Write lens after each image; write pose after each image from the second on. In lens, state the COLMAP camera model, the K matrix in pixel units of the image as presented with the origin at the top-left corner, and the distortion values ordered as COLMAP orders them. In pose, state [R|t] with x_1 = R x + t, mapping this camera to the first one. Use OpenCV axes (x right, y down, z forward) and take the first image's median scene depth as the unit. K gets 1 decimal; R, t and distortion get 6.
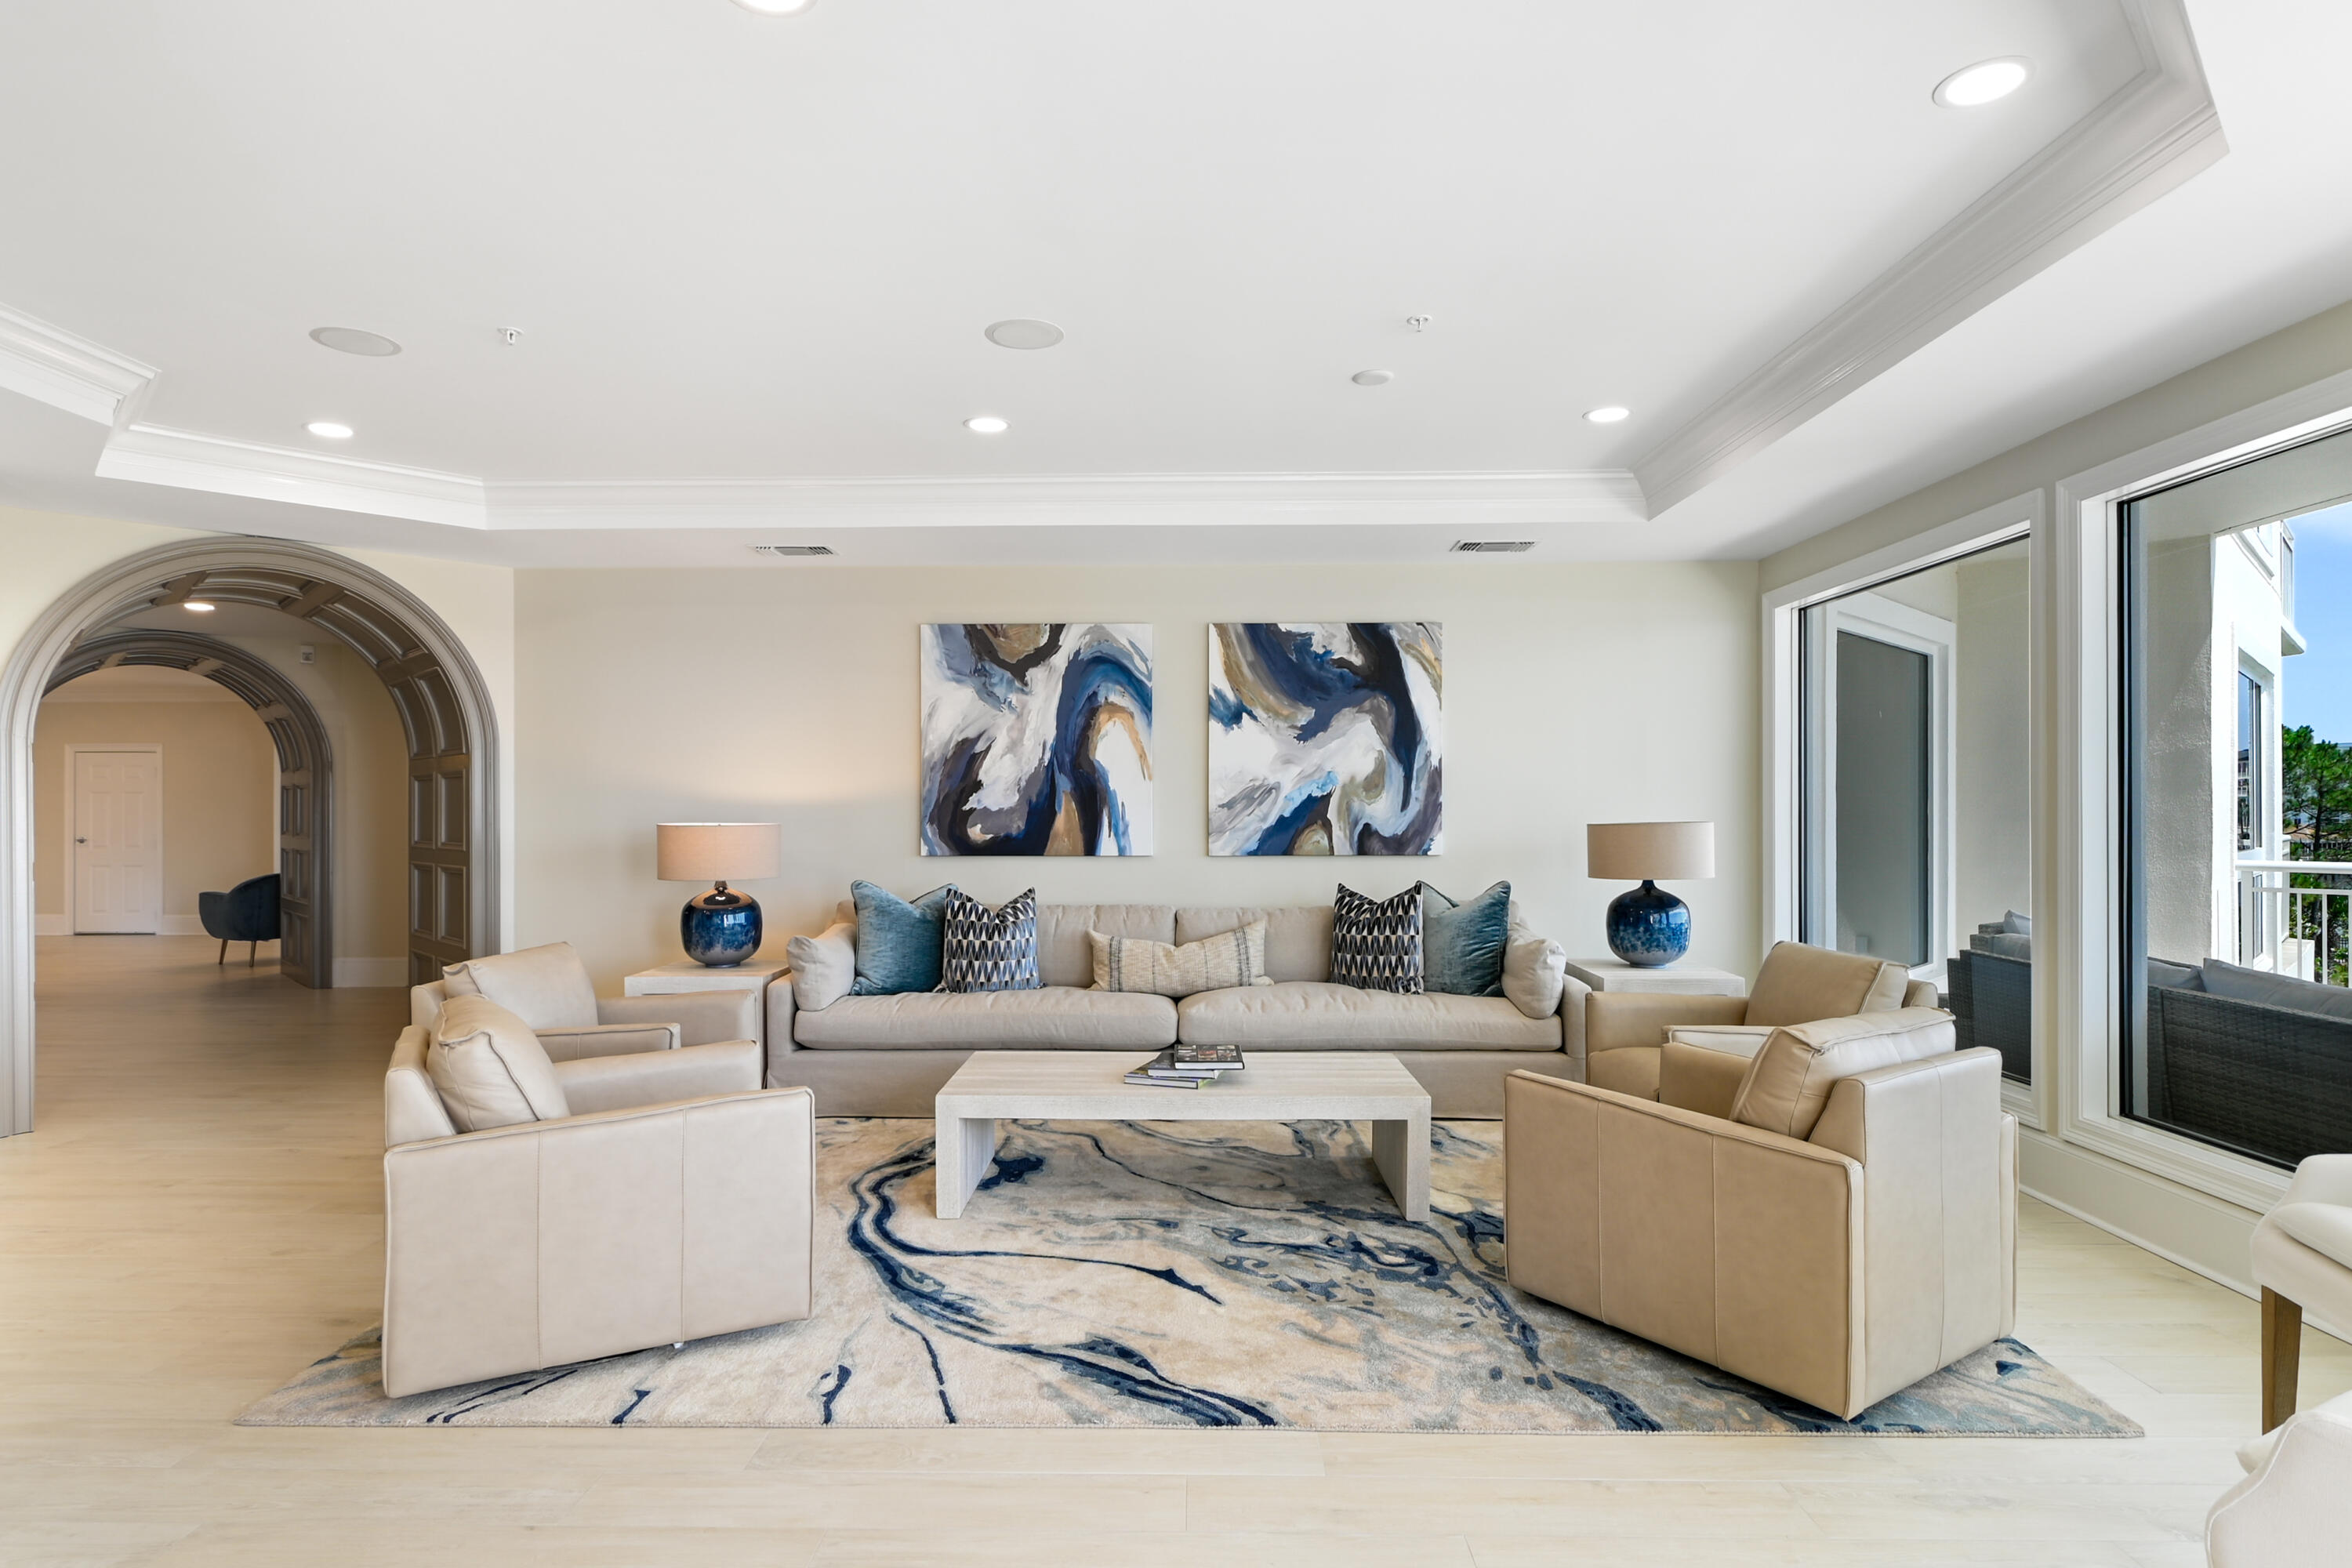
lens RADIAL K [[1253.7, 0, 1168.8], [0, 1253.7, 815.1], [0, 0, 1]] dist [-0.001235, -0.000042]
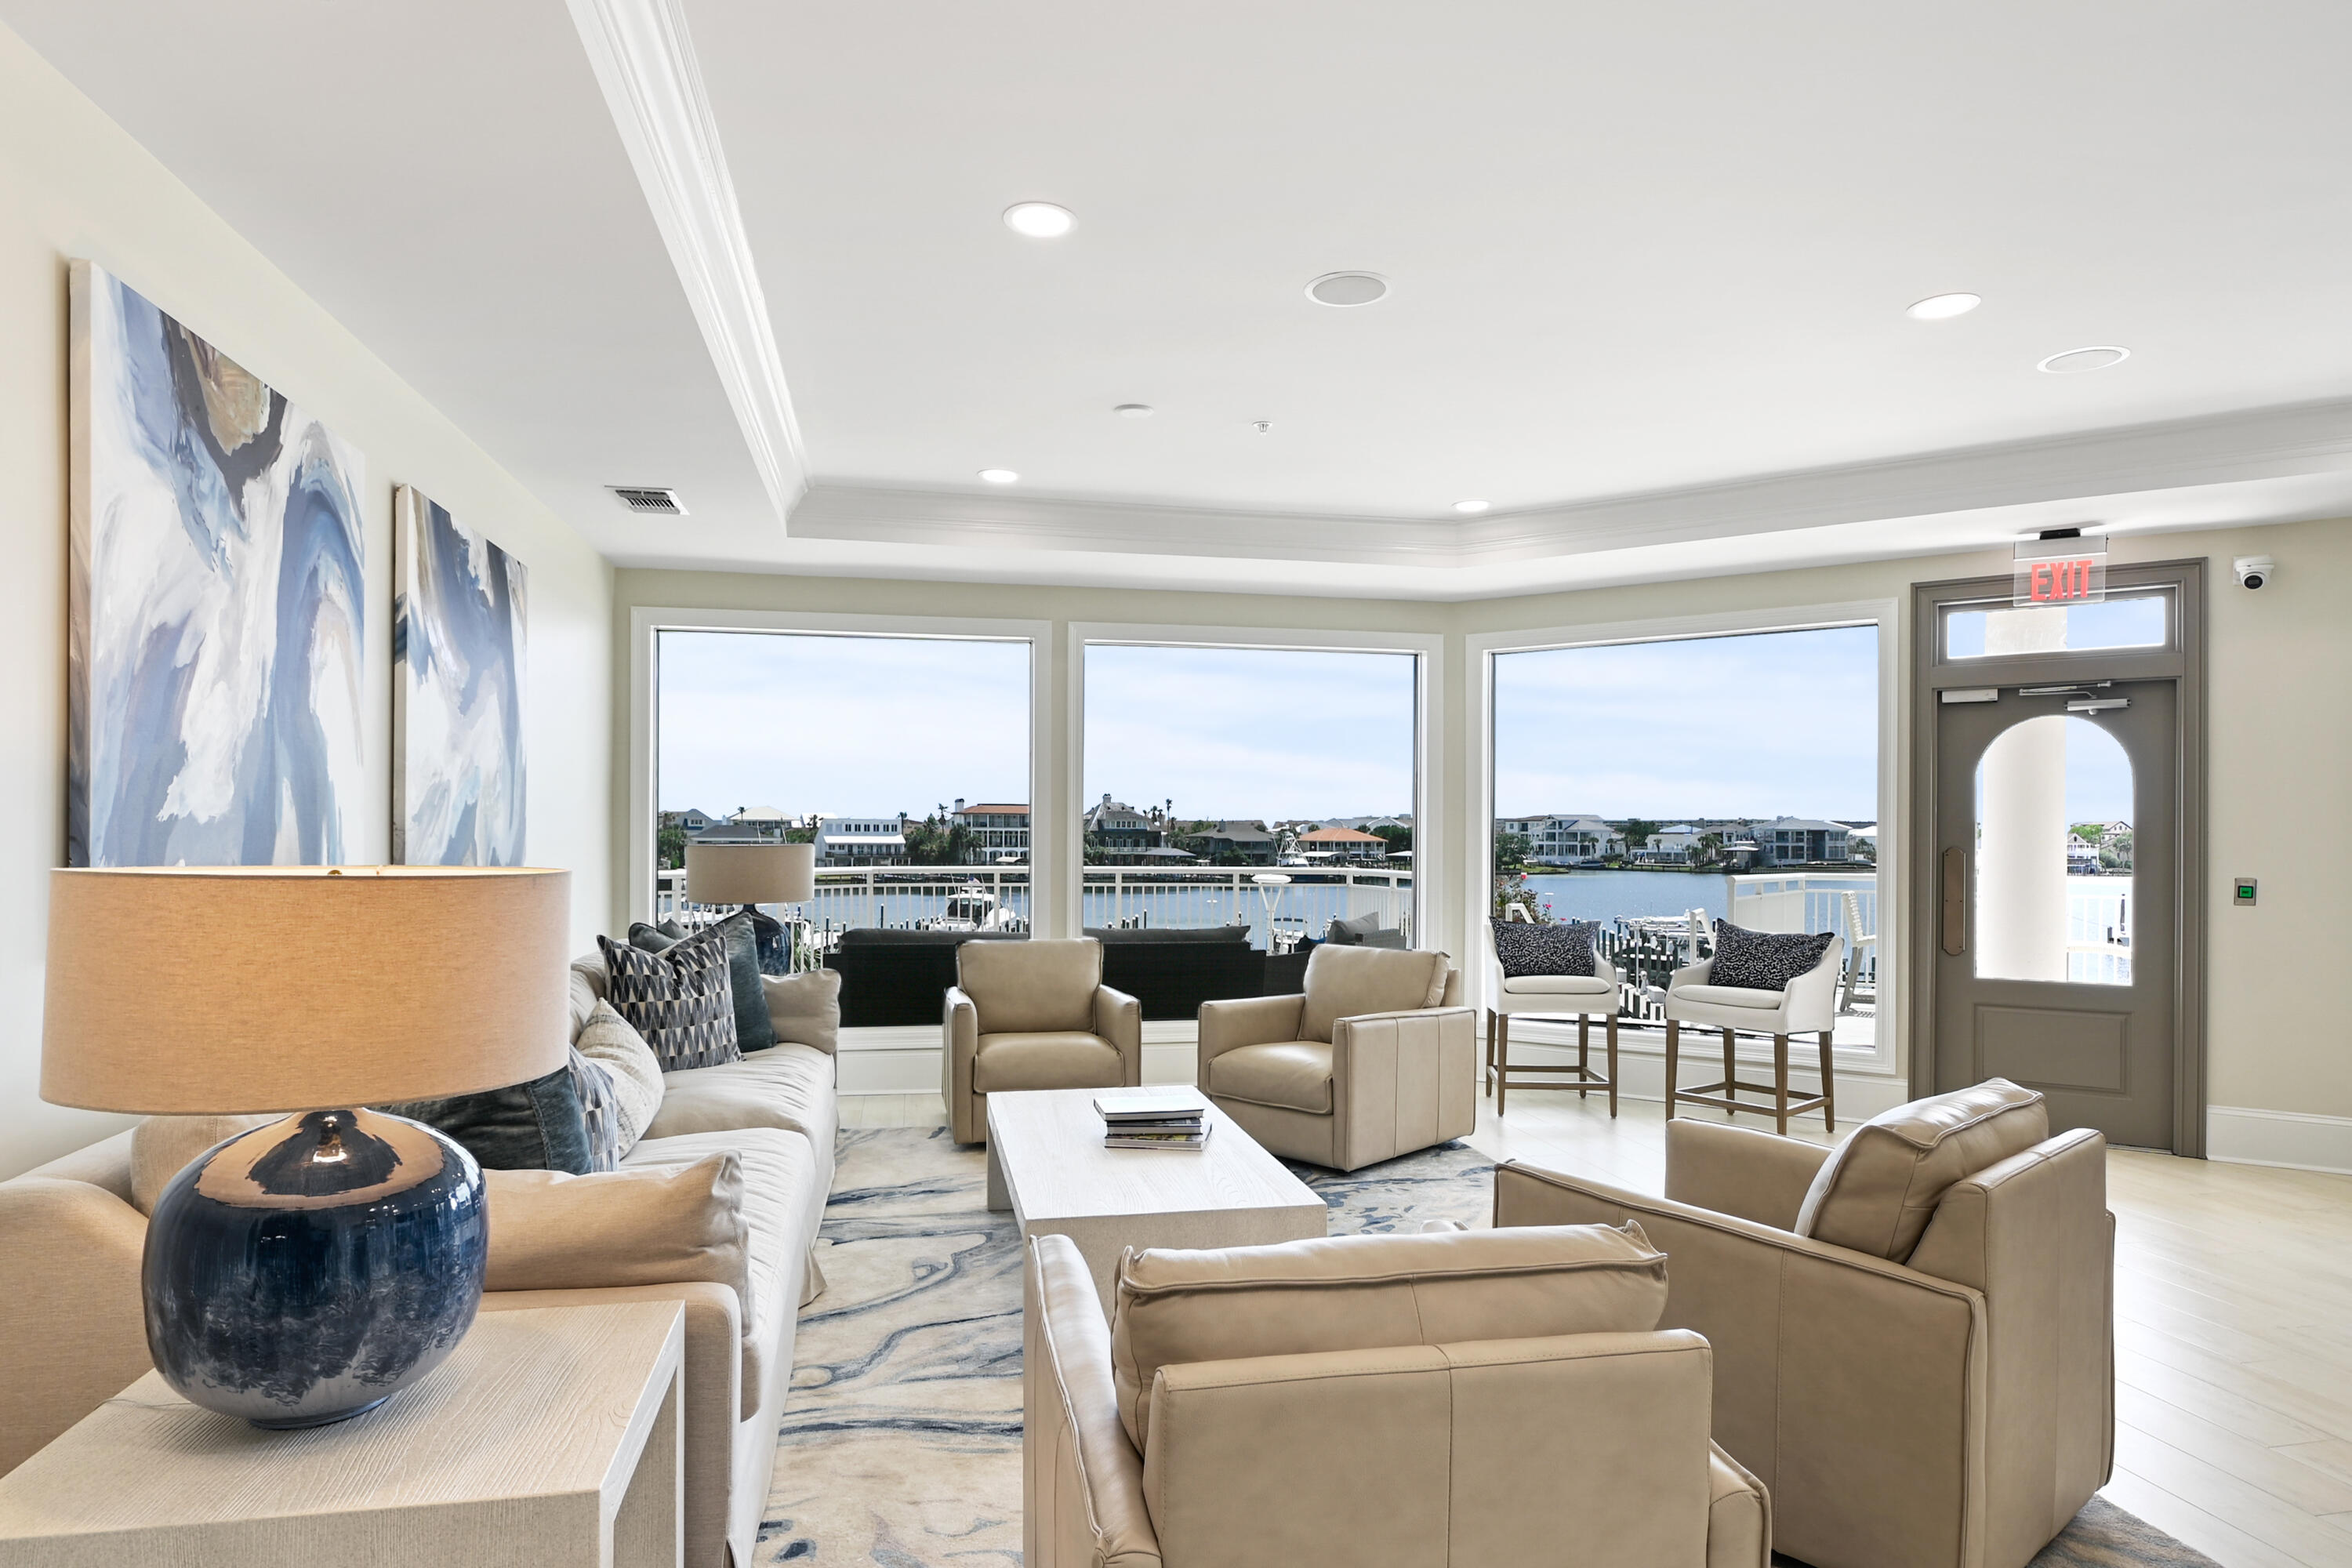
lens RADIAL K [[1330.3, 0, 1175.7], [0, 1330.3, 836.1], [0, 0, 1]] dist [-0.003506, -0.001462]
pose [[-0.217683, -0.000975, 0.976019, -0.605949], [-0.003894, 0.999992, 0.000131, -0.000877], [-0.976012, -0.003772, -0.217685, 0.800908]]
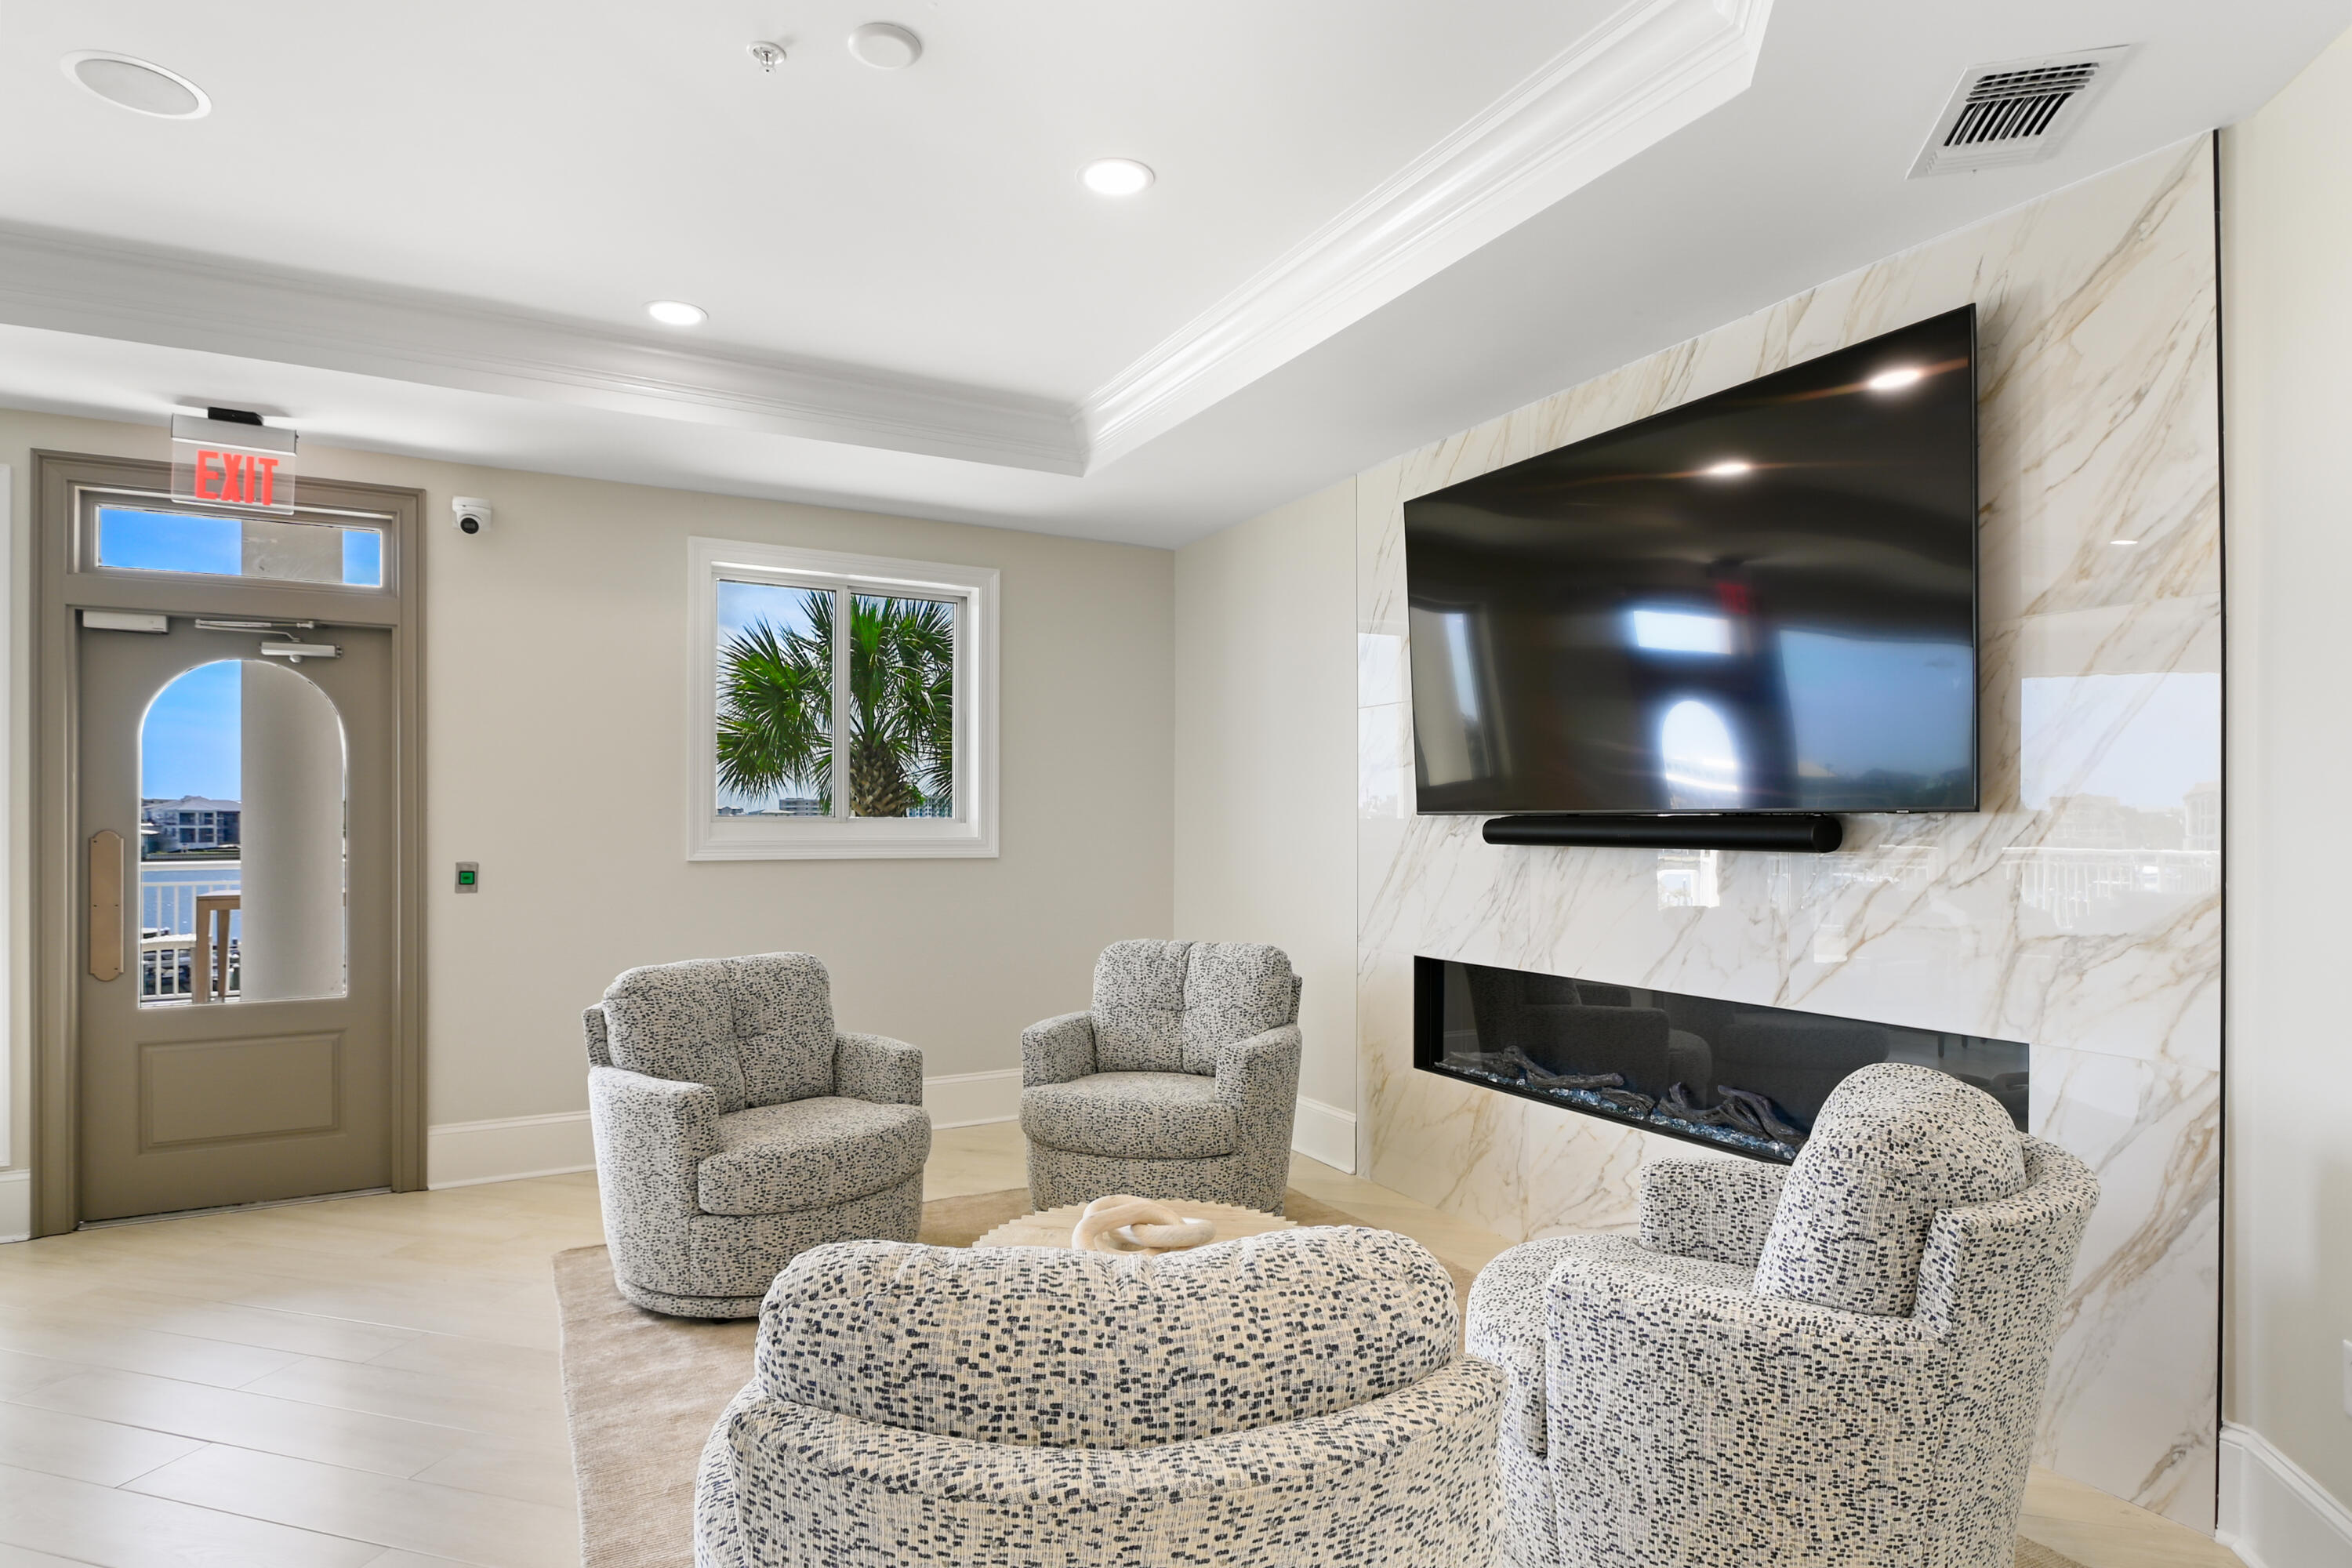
lens RADIAL K [[1254.4, 0, 1169.7], [0, 1254.4, 816.5], [0, 0, 1]] dist [-0.014438, -0.000663]
pose [[-0.964674, 0.001663, 0.263441, -0.494659], [0.001194, 0.999997, -0.001939, -0.000378], [-0.263443, -0.001556, -0.964674, 0.521367]]
